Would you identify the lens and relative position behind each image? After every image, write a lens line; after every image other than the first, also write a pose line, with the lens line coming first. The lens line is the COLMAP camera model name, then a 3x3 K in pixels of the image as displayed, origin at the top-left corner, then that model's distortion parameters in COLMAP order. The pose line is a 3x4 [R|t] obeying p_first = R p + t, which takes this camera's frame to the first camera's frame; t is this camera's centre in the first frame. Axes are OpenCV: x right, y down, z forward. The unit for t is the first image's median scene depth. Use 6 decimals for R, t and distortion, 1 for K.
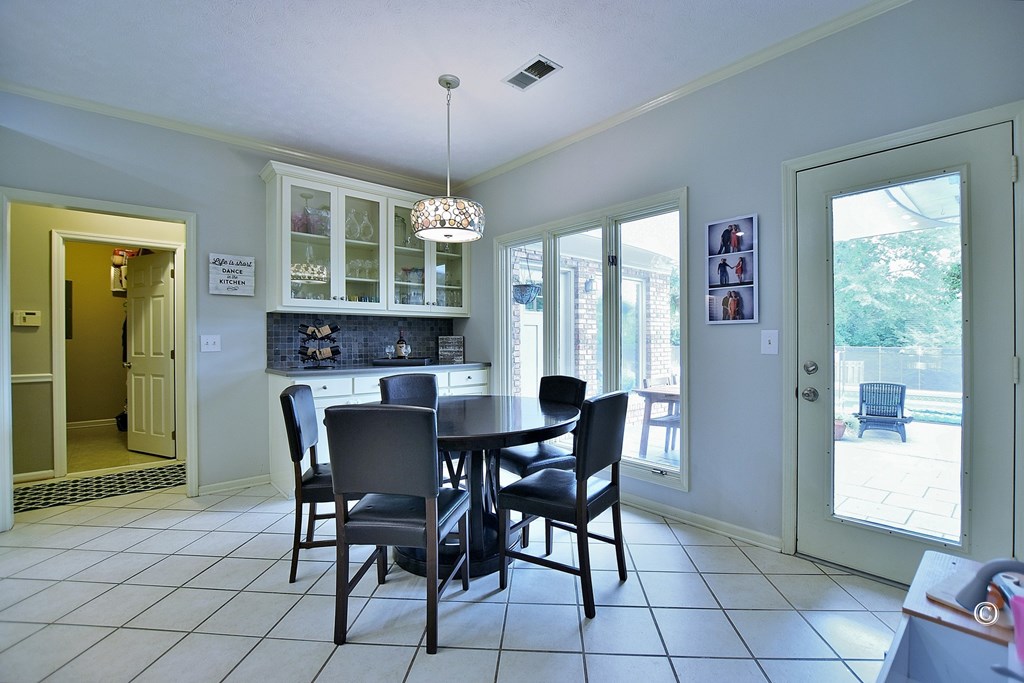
lens RADIAL K [[456.2, 0, 513.0], [0, 456.2, 342.5], [0, 0, 1]] dist [-0.031730, -0.000223]
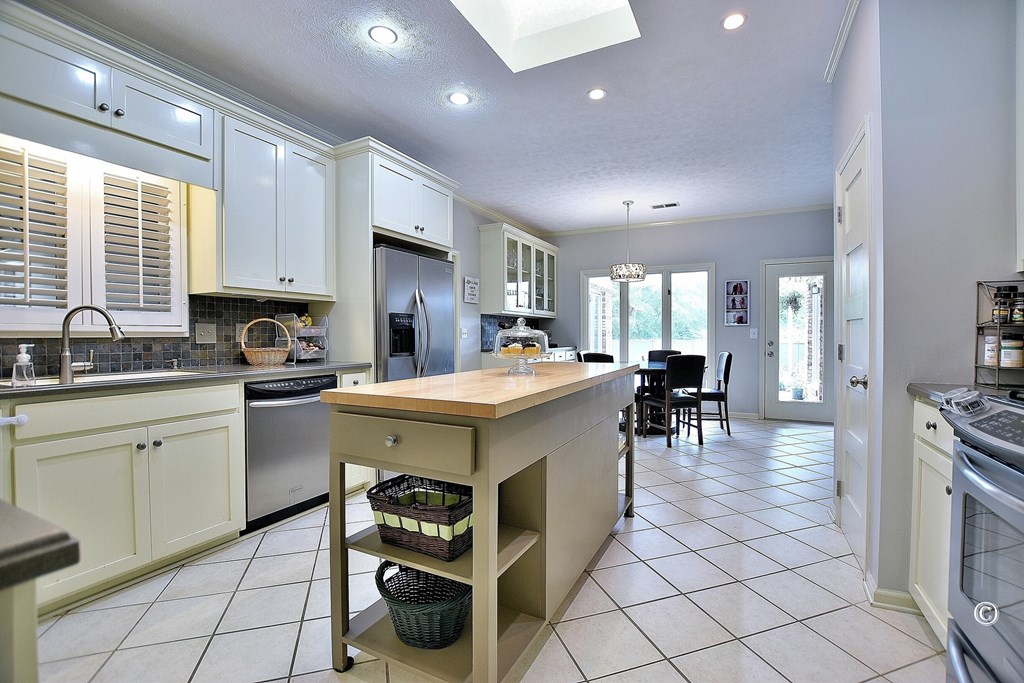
lens RADIAL K [[456.2, 0, 517.1], [0, 456.2, 340.1], [0, 0, 1]] dist [-0.031730, -0.000223]
pose [[0.922792, -0.001806, 0.385294, -1.432228], [0.000615, 0.999995, 0.003216, 0.025258], [-0.385298, -0.002731, 0.922788, -0.697851]]
